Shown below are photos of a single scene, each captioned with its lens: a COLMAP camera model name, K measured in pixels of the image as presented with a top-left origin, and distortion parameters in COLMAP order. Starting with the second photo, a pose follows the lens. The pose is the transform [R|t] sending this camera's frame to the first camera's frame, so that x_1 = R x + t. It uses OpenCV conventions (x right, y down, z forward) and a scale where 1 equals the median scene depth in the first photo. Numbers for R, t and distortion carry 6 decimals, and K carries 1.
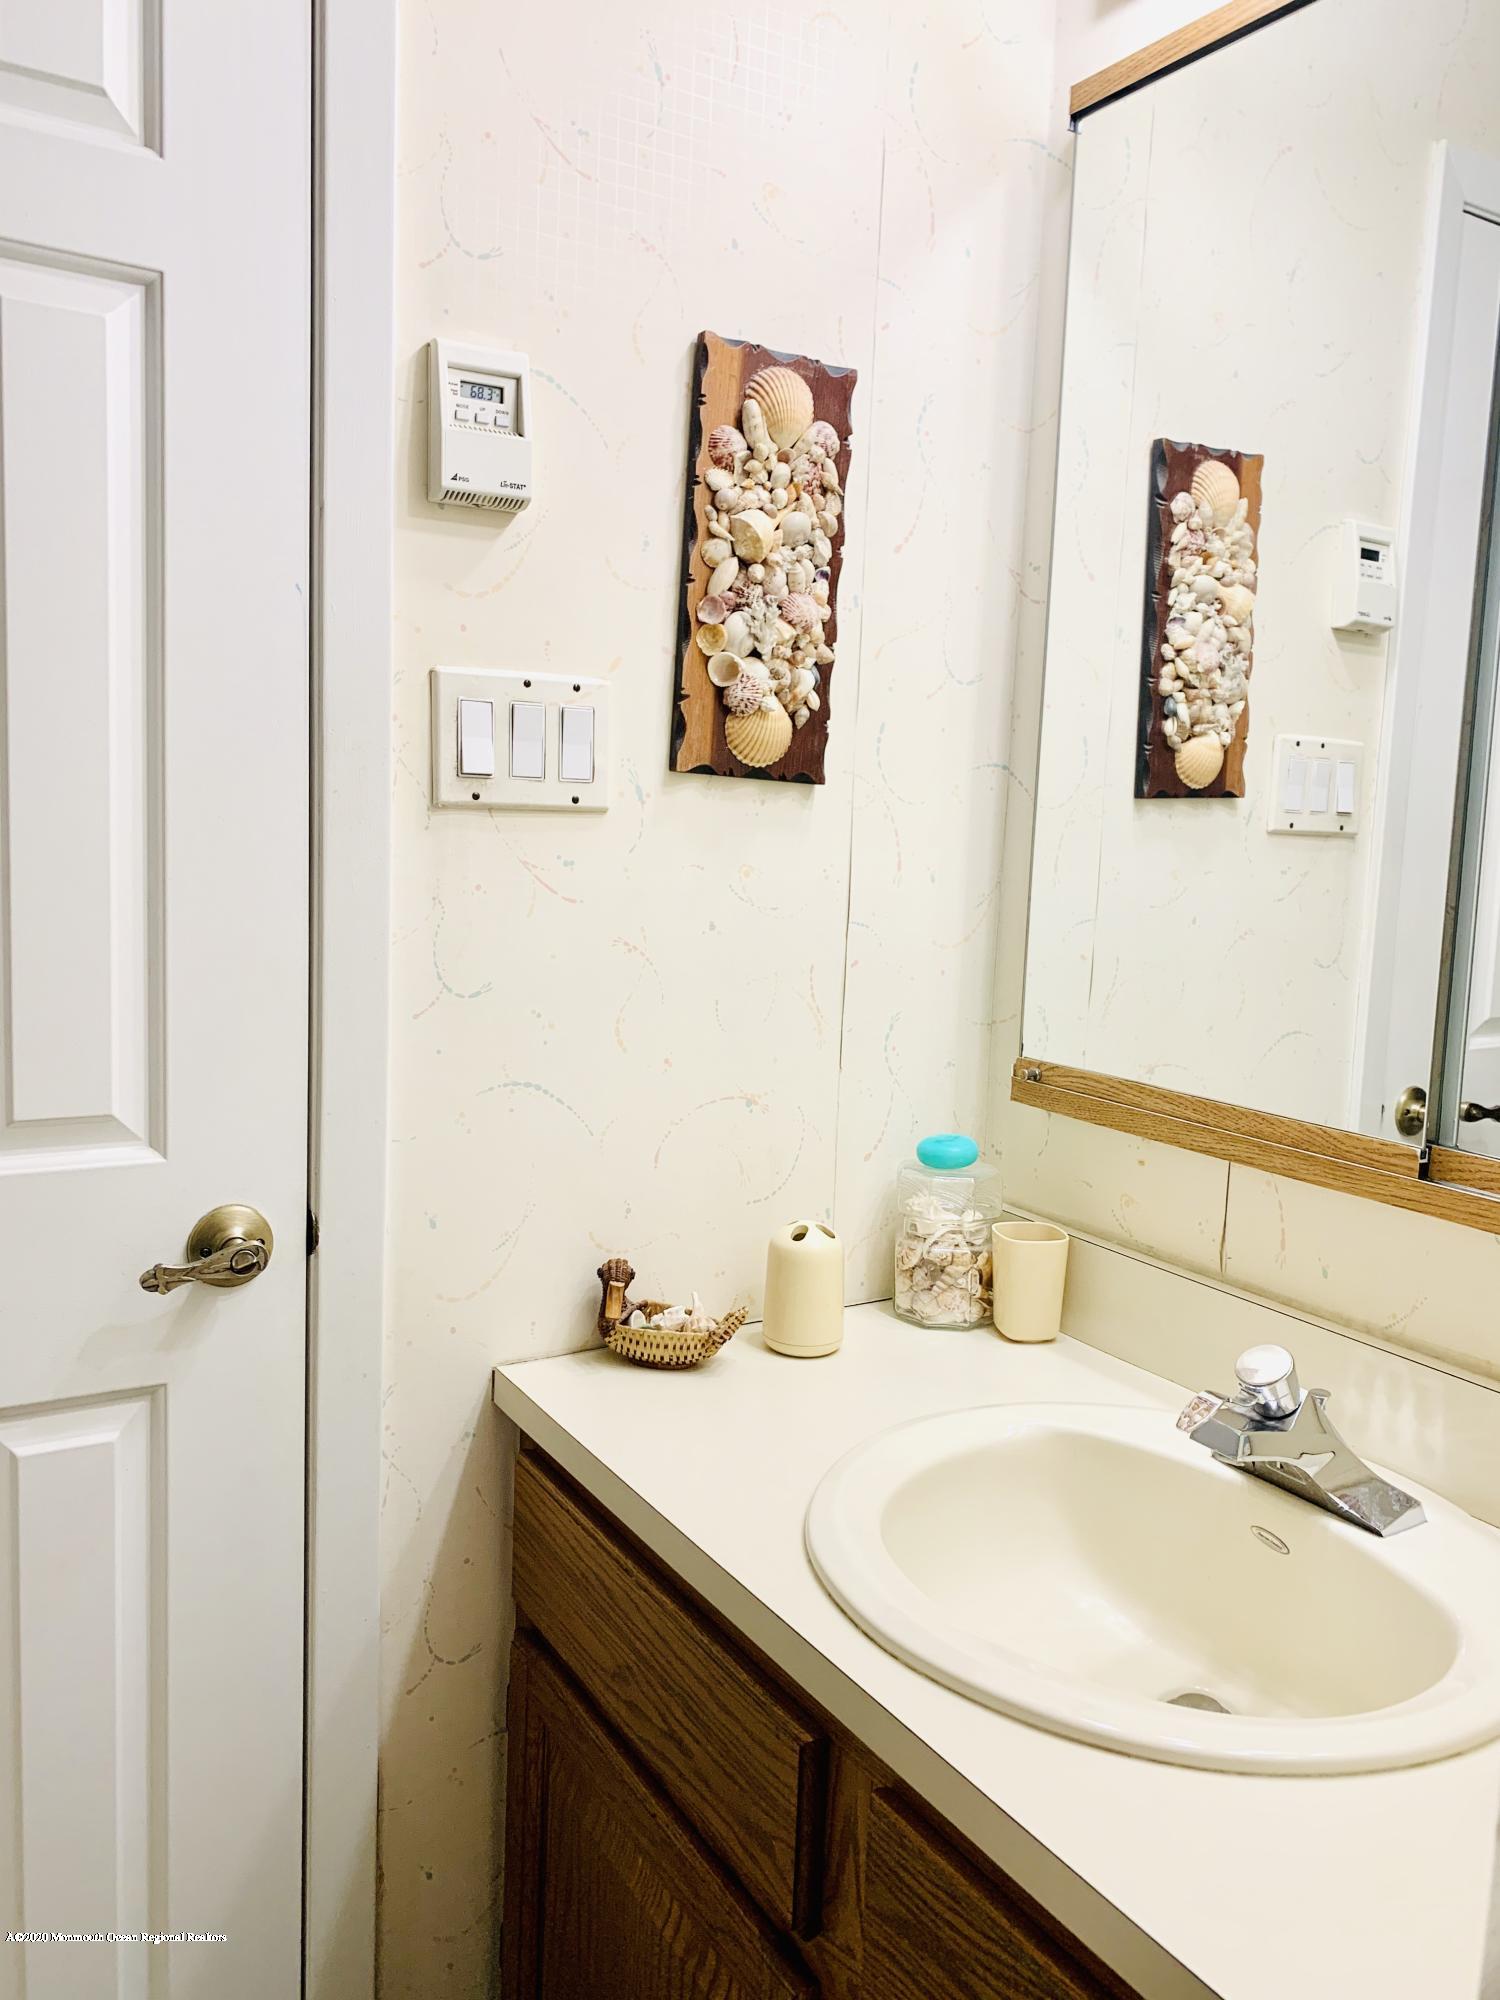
lens RADIAL K [[1607.9, 0, 750.0], [0, 1607.9, 1000.0], [0, 0, 1]] dist [0.062180, -0.000770]
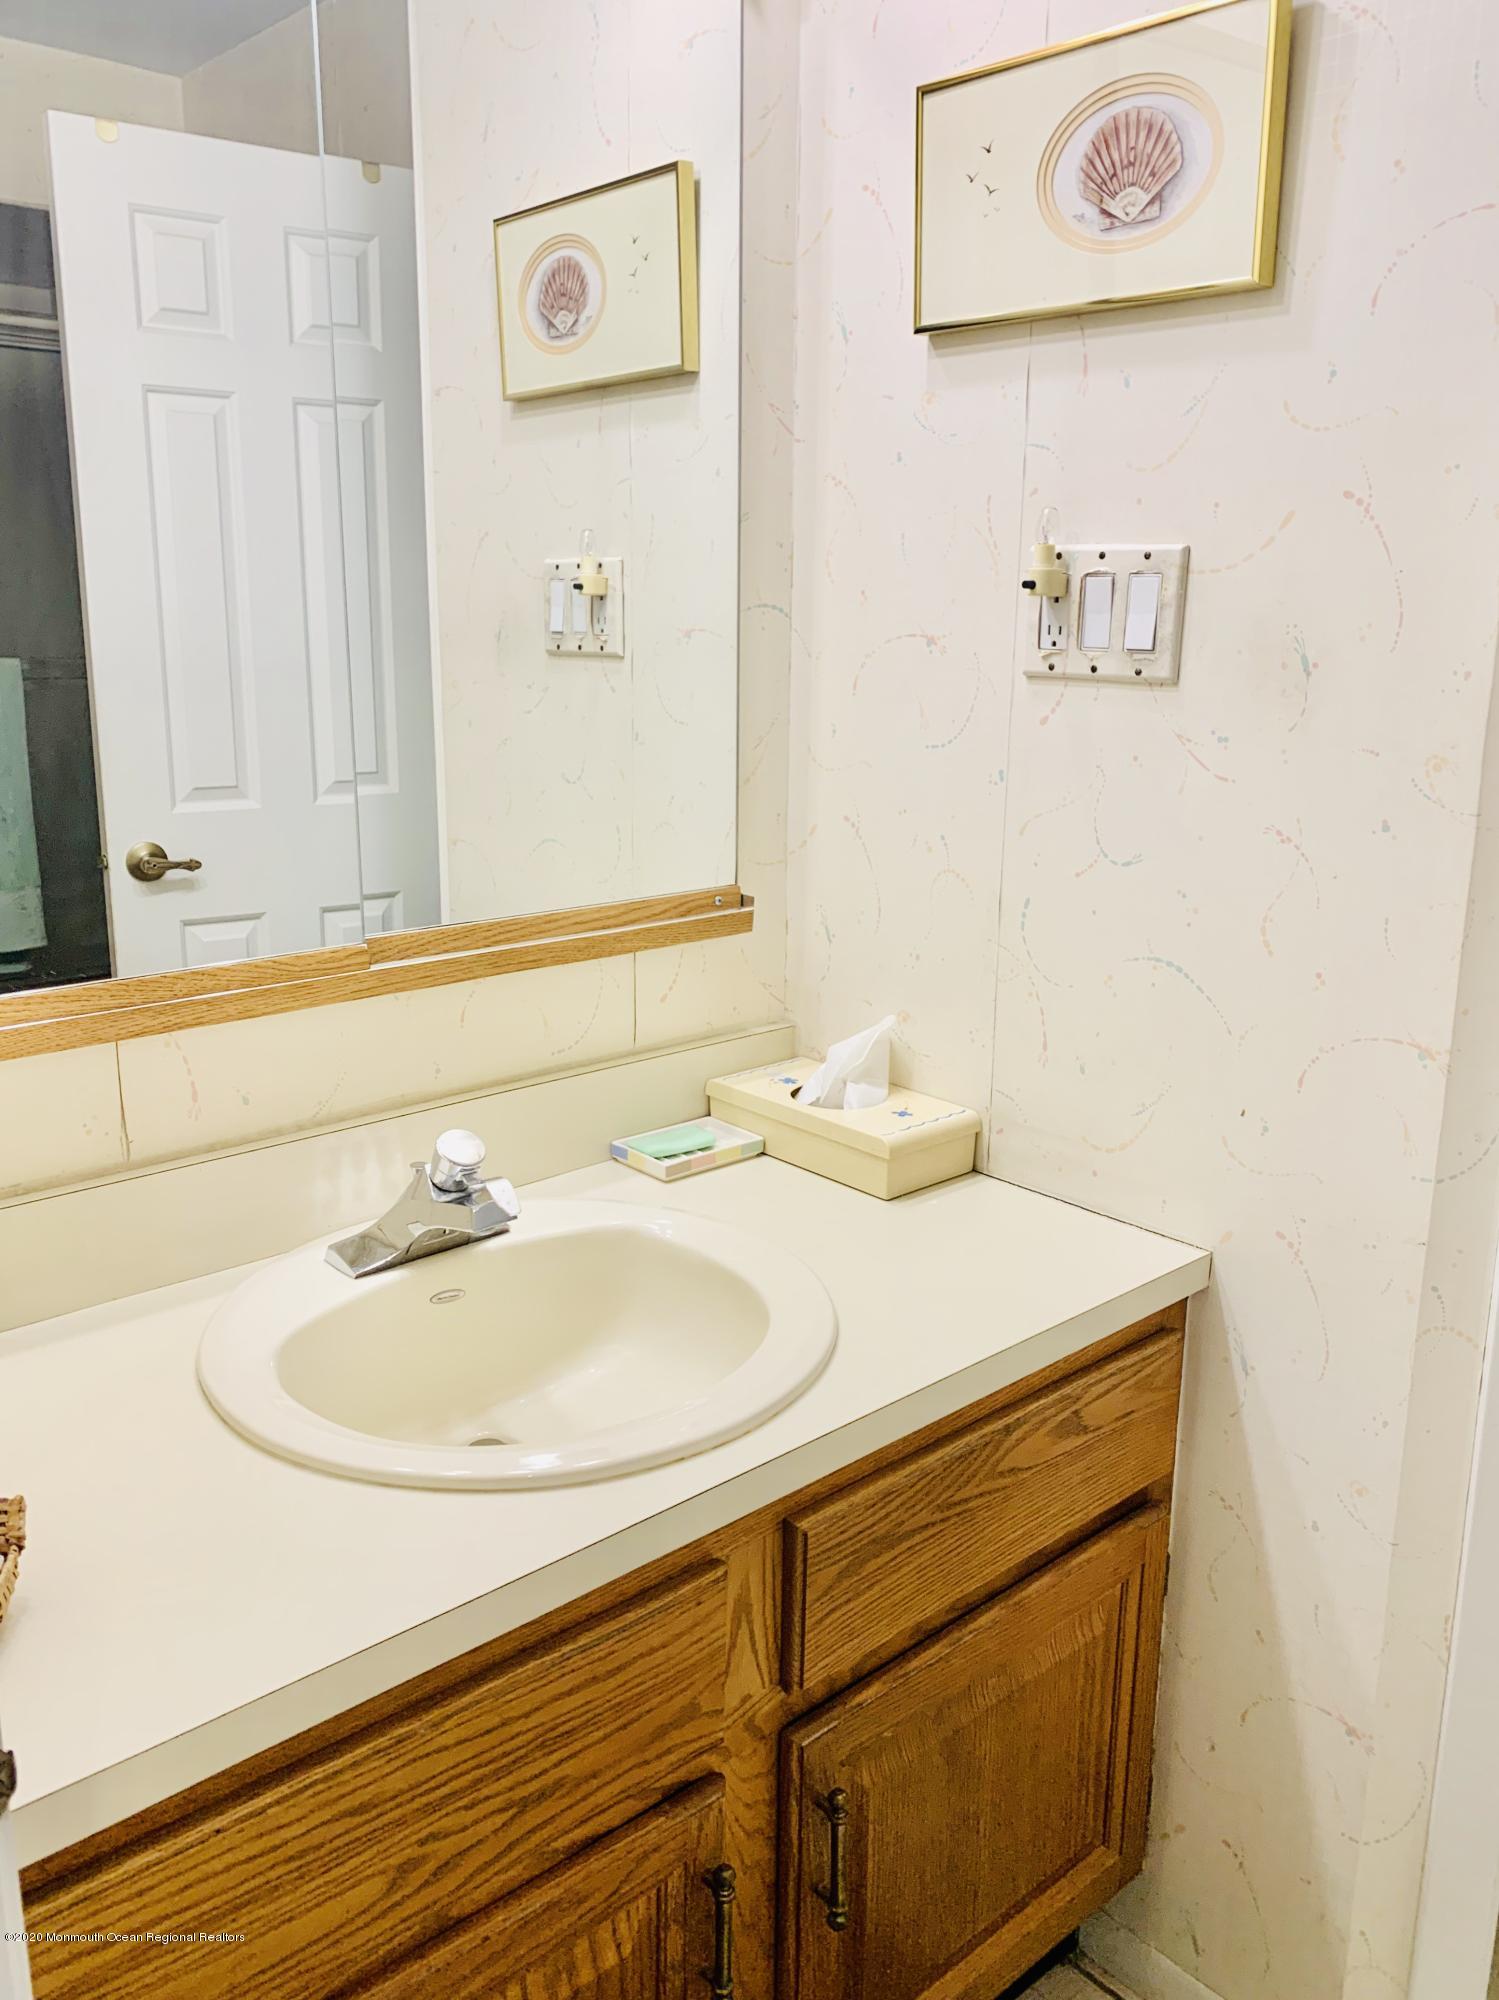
lens RADIAL K [[1546.9, 0, 749.5], [0, 1546.9, 1000.0], [0, 0, 1]] dist [-0.038722, -0.000874]
pose [[-0.214341, -0.250999, 0.943958, -0.678248], [0.112215, 0.953692, 0.279068, -0.142902], [-0.970292, 0.165741, -0.176249, 0.912753]]
